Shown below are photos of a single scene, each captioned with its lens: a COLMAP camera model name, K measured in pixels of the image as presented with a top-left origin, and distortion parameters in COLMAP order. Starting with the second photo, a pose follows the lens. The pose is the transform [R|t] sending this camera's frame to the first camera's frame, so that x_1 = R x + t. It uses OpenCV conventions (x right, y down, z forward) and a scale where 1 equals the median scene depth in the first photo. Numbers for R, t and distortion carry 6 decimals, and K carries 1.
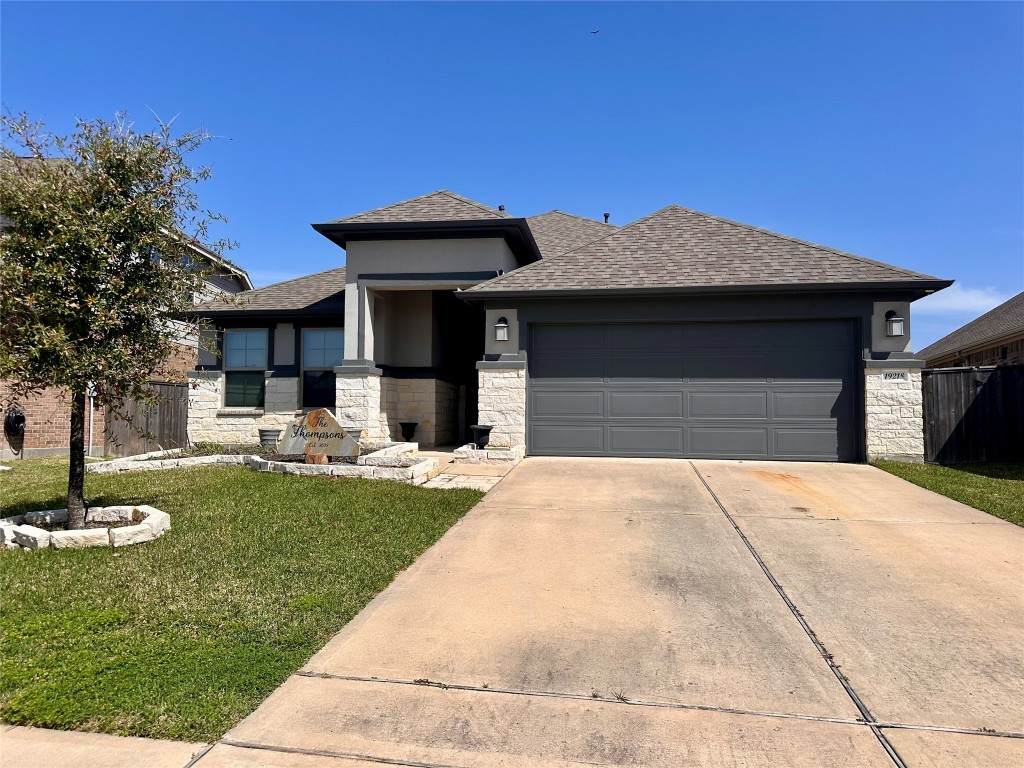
lens RADIAL K [[719.8, 0, 515.7], [0, 719.8, 378.5], [0, 0, 1]] dist [0.095007, -0.111726]
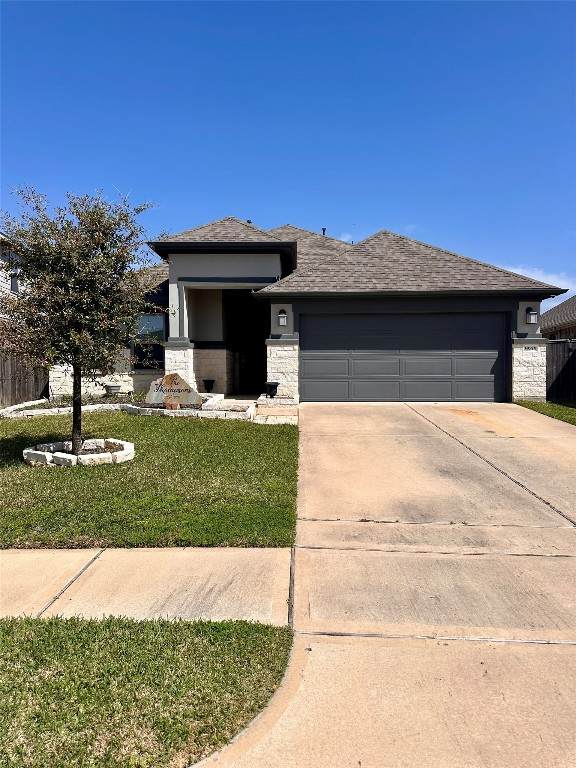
lens RADIAL K [[539.8, 0, 288.0], [0, 539.8, 384.0], [0, 0, 1]] dist [0.095007, -0.111726]
pose [[0.992314, -0.012299, 0.123131, -0.153231], [0.002122, 0.996593, 0.082444, -0.024822], [-0.123725, -0.081550, 0.988960, -0.126124]]
